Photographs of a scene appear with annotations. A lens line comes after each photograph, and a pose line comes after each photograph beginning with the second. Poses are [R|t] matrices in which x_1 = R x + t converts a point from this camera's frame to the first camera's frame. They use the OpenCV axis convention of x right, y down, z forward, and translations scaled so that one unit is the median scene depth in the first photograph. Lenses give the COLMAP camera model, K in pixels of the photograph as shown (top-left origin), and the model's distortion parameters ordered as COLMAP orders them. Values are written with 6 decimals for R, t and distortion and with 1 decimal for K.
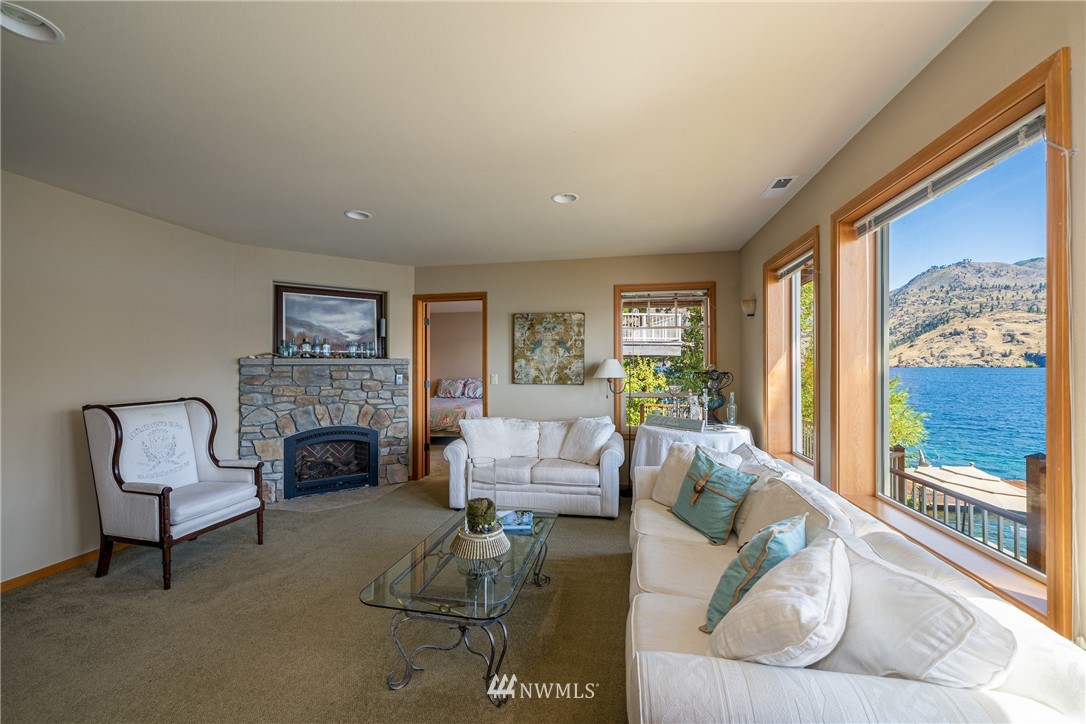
lens RADIAL K [[433.1, 0, 543.5], [0, 433.1, 362.5], [0, 0, 1]] dist [0.000205, 0.000001]
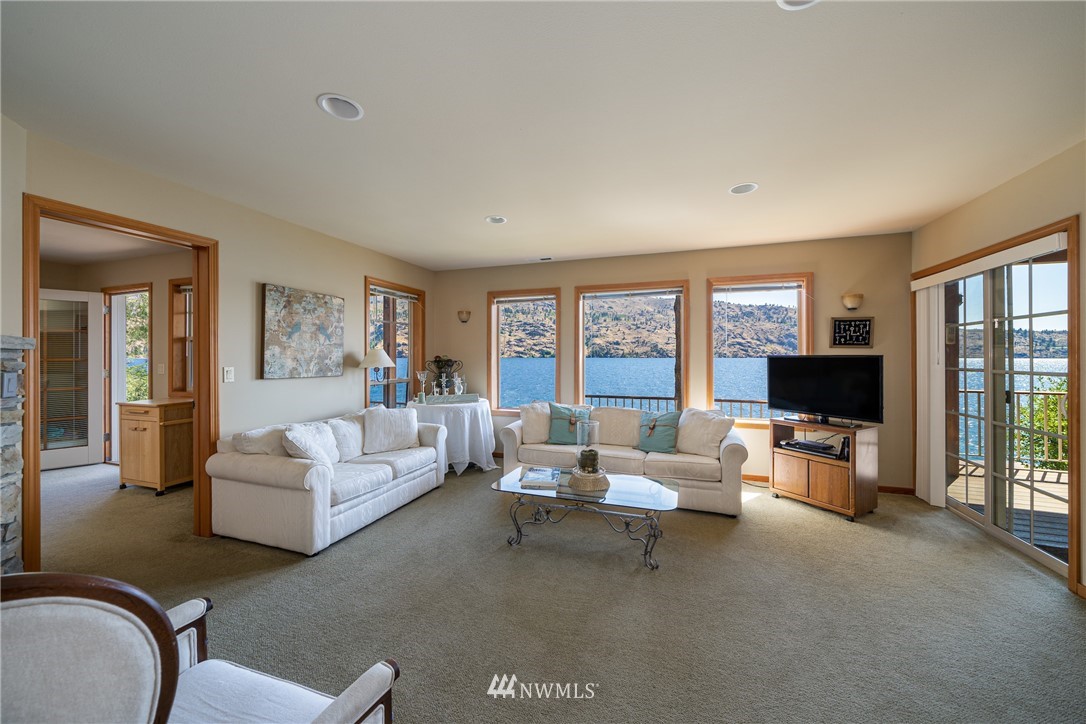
lens RADIAL K [[379.4, 0, 541.6], [0, 379.4, 358.5], [0, 0, 1]] dist [0.000924, 0.000008]
pose [[0.177983, 0.000395, 0.984033, -0.623271], [-0.000515, 1.000000, -0.000308, 0.014124], [-0.984033, -0.000452, 0.177983, 0.433729]]
